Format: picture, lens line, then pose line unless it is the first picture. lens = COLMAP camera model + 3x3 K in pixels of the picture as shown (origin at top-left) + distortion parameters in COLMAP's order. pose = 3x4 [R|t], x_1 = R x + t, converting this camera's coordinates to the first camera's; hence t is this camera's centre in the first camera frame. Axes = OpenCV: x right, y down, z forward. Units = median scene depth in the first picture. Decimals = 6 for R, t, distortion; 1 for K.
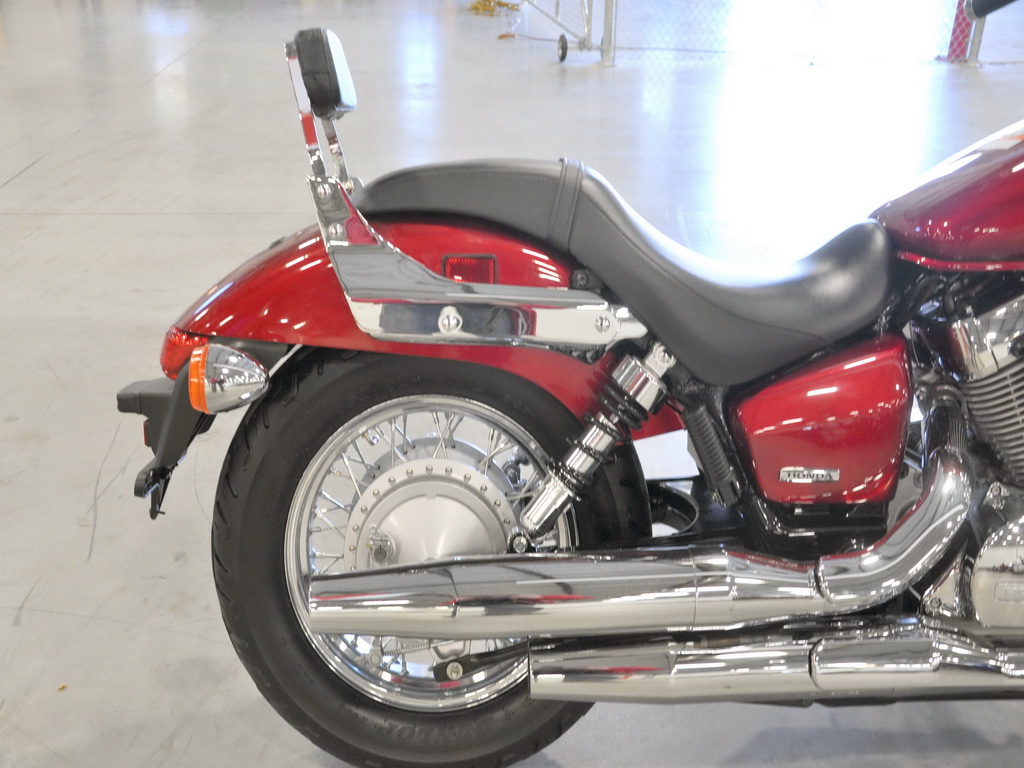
lens RADIAL K [[989.5, 0, 515.7], [0, 989.5, 361.3], [0, 0, 1]] dist [-0.075869, 0.160281]
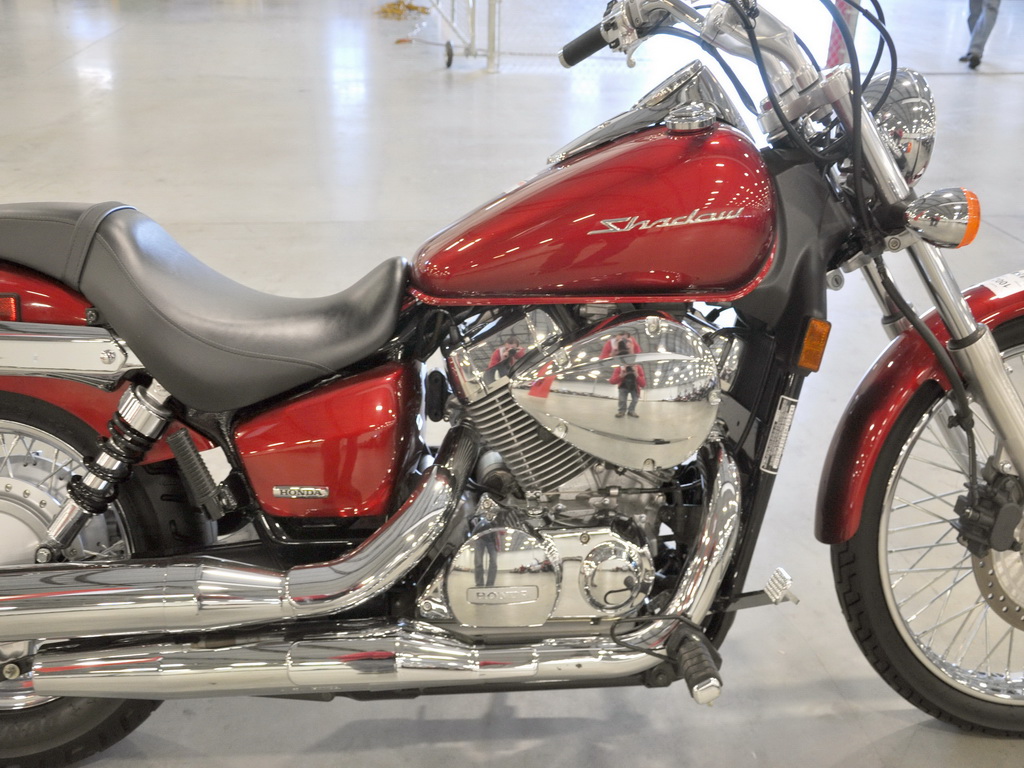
lens RADIAL K [[989.5, 0, 515.7], [0, 989.5, 361.3], [0, 0, 1]] dist [-0.075869, 0.160281]
pose [[0.999648, -0.003752, 0.026249, 0.455547], [0.003615, 0.999980, 0.005254, -0.032146], [-0.026268, -0.005157, 0.999642, -0.101397]]
